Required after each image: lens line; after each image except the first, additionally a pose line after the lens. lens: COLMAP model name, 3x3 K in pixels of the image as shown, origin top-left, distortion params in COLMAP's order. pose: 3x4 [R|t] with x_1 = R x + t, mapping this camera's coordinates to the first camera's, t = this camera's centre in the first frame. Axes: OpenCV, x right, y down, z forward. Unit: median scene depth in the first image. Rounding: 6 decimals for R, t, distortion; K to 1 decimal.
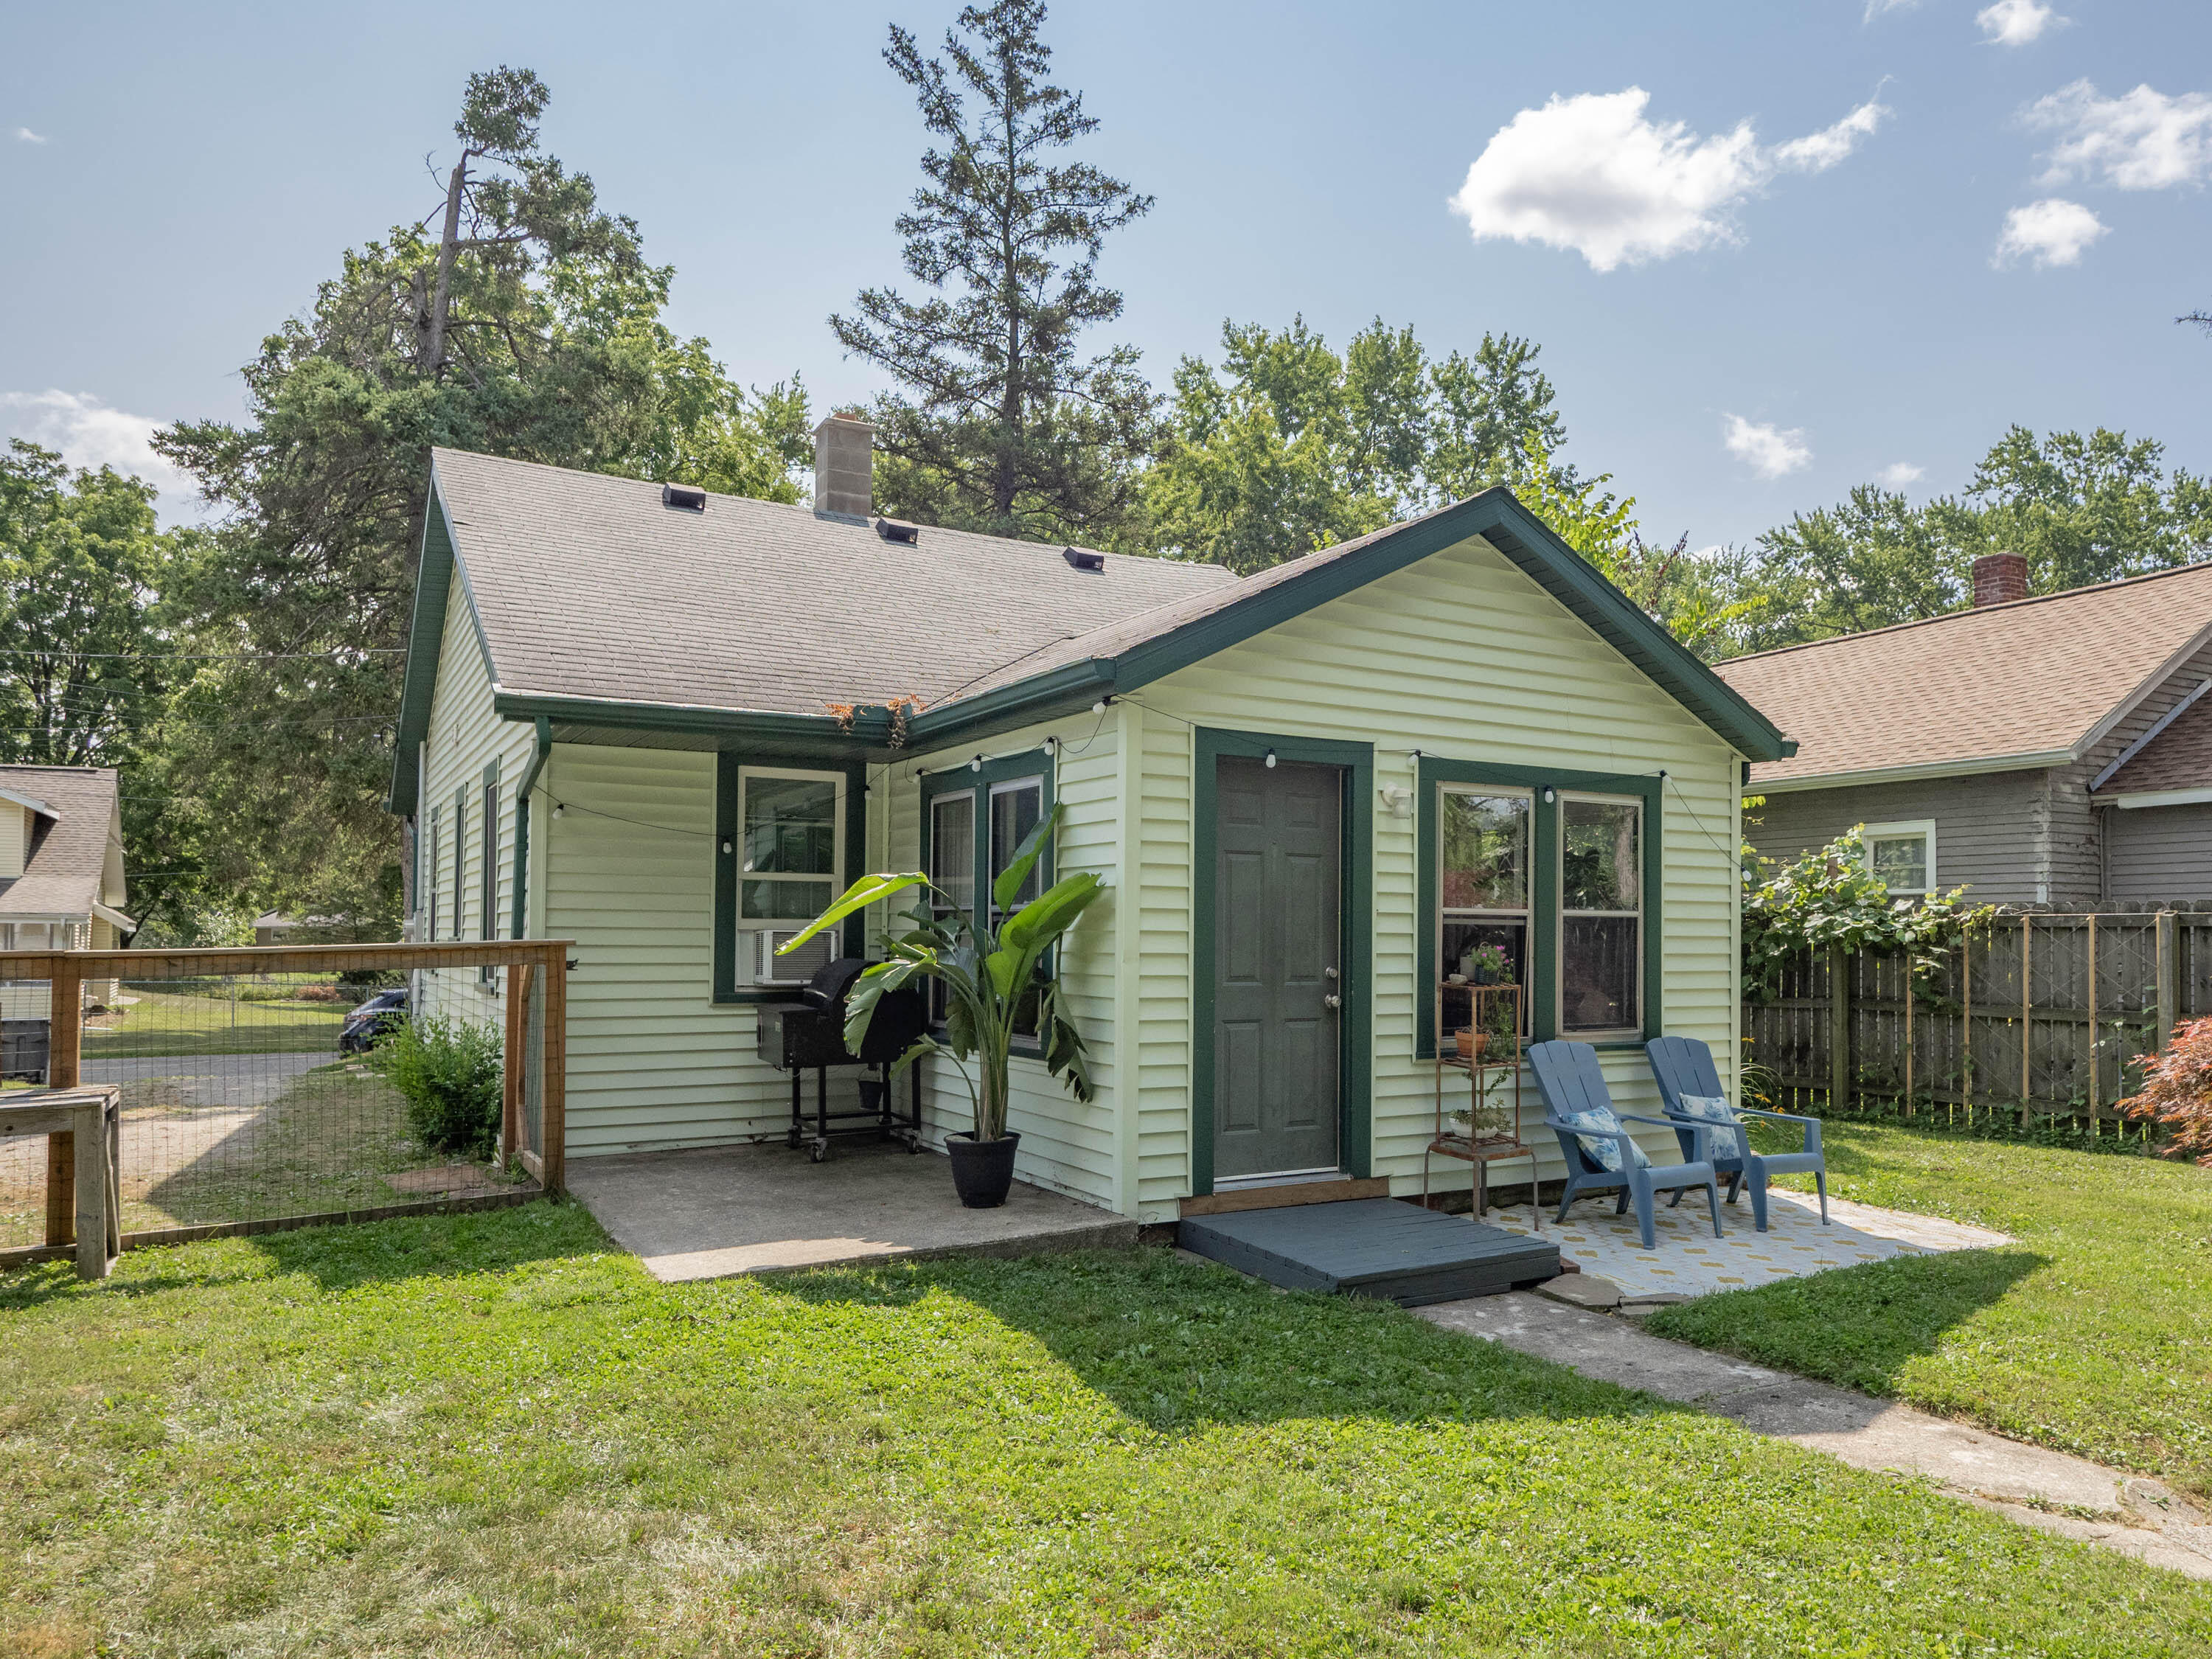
lens RADIAL K [[1404.3, 0, 1106.0], [0, 1404.3, 829.5], [0, 0, 1]] dist [0.001448, -0.000257]
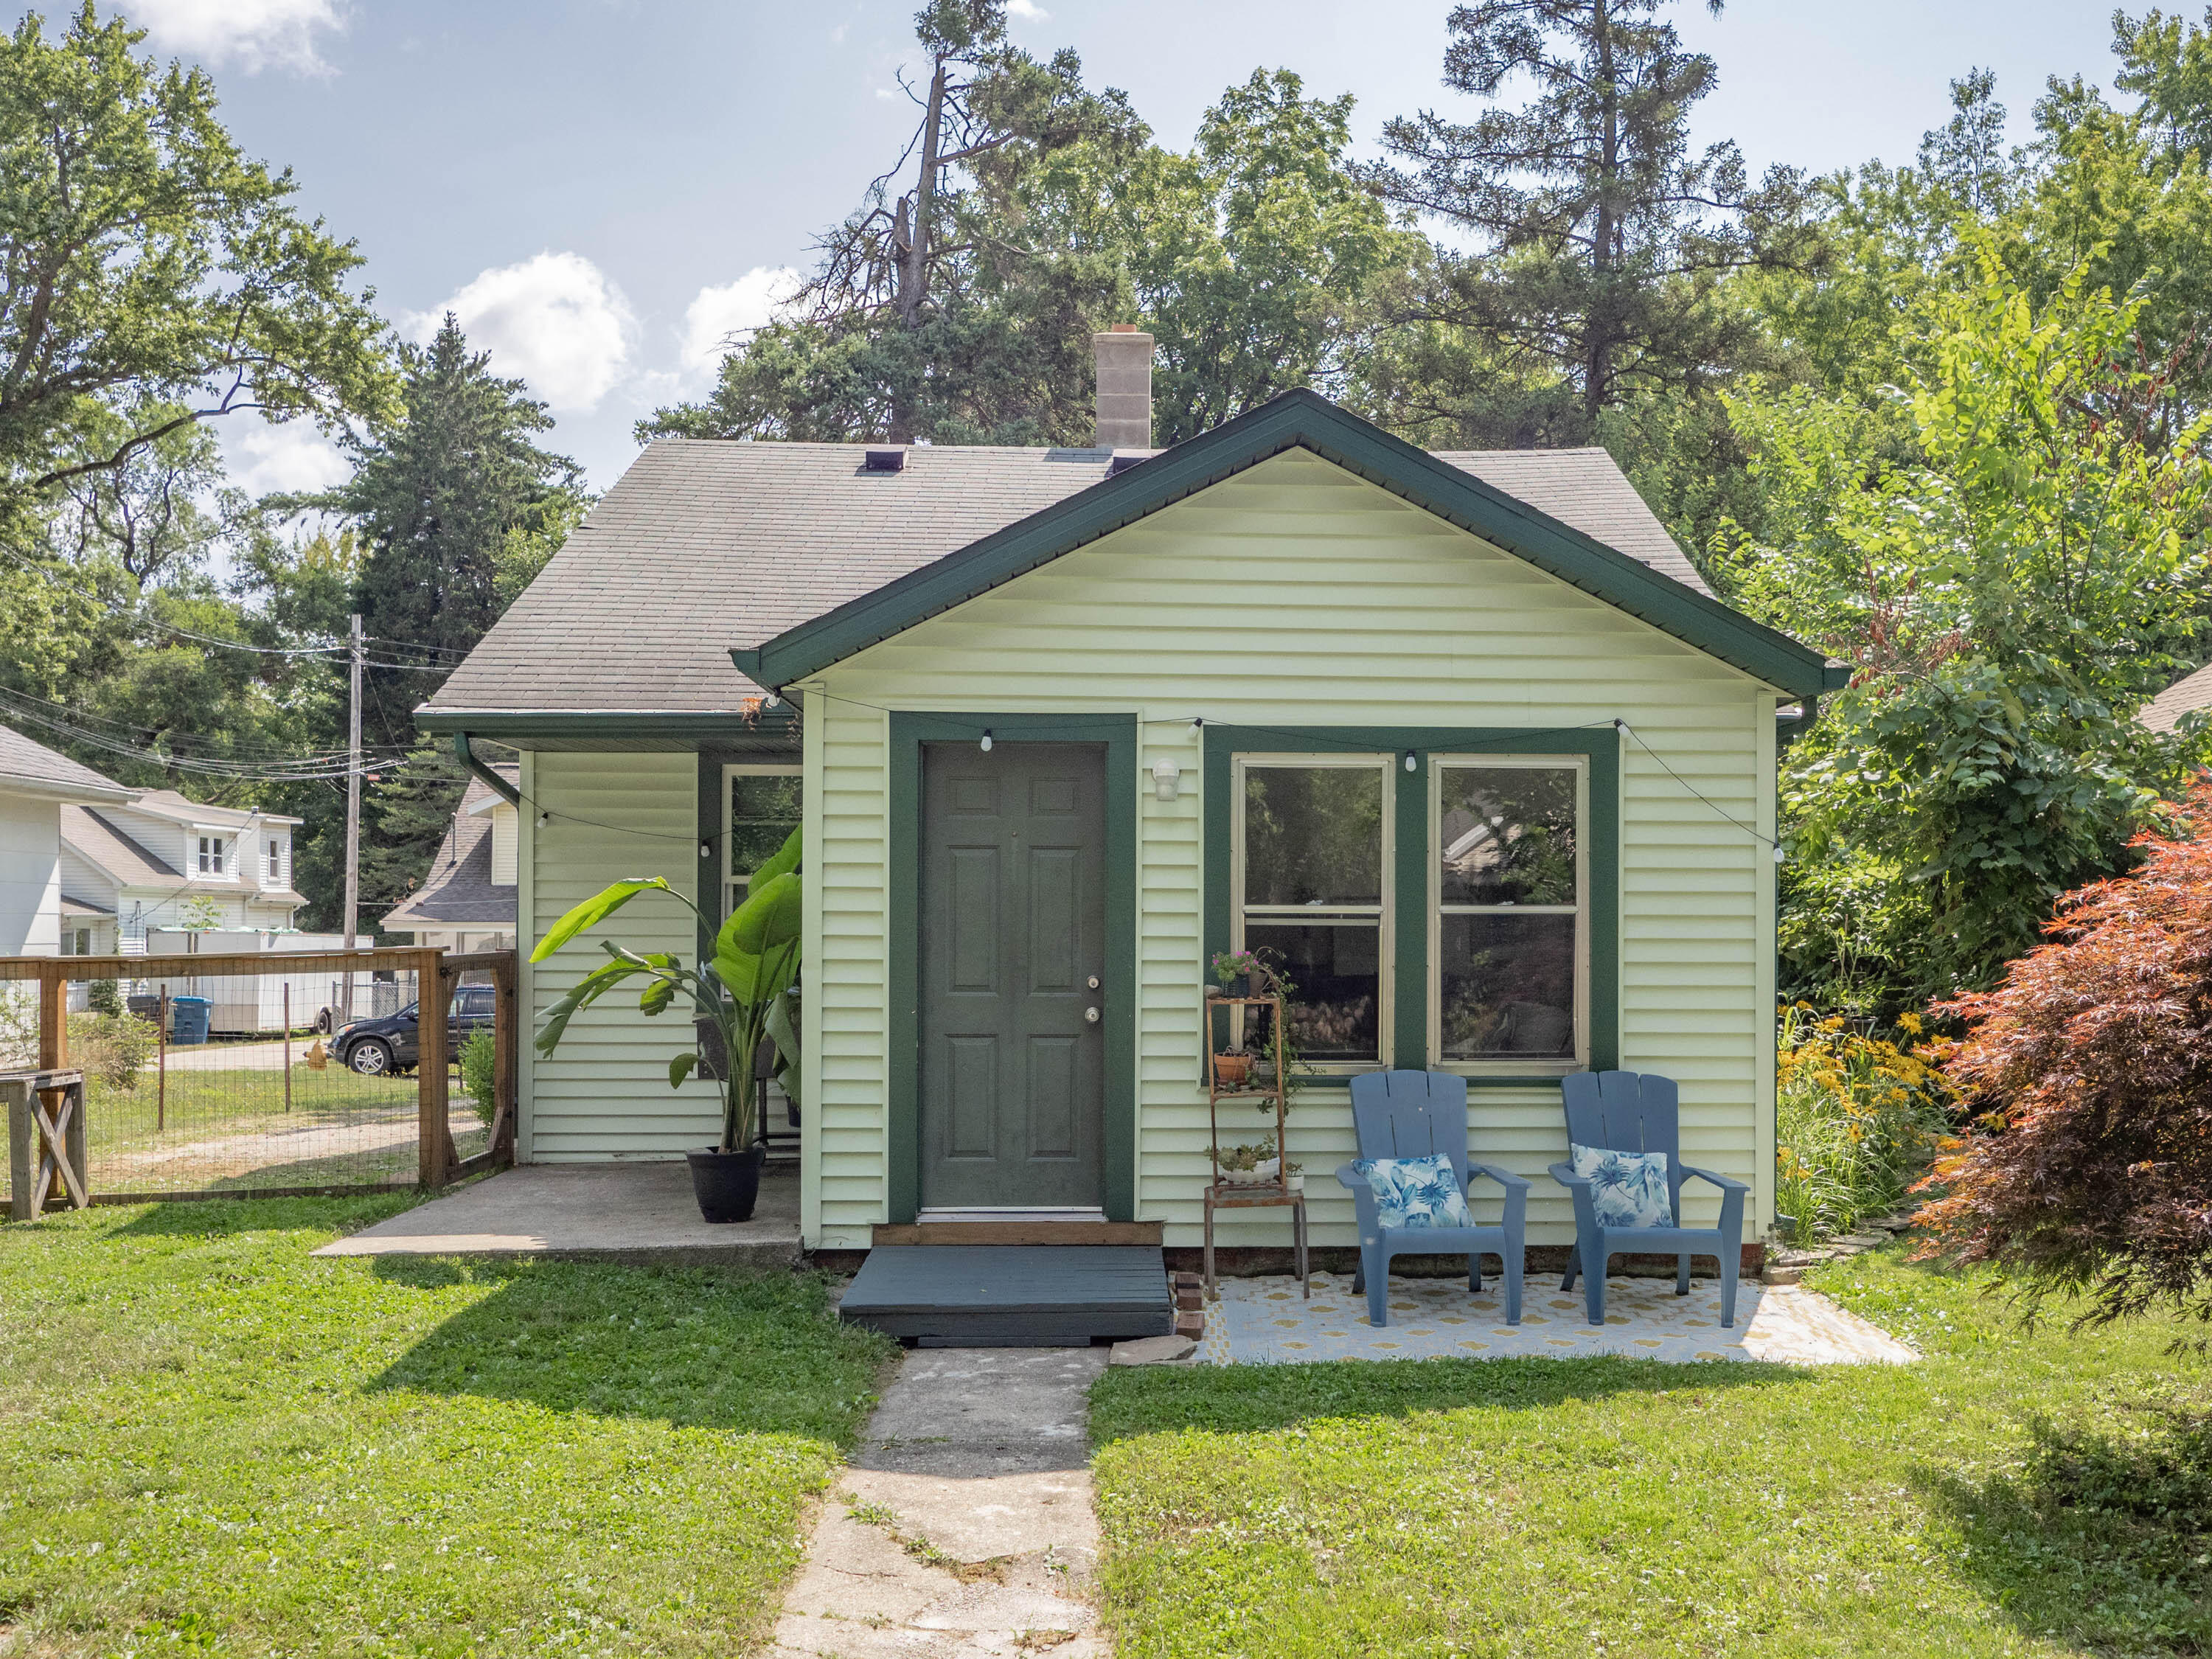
lens RADIAL K [[1850.9, 0, 1106.0], [0, 1850.9, 829.5], [0, 0, 1]] dist [0.000980, 0.004661]
pose [[0.895215, -0.030746, -0.444572, 0.625601], [0.036650, 0.999317, 0.004689, 0.002513], [0.444124, -0.020491, 0.895731, -0.013713]]
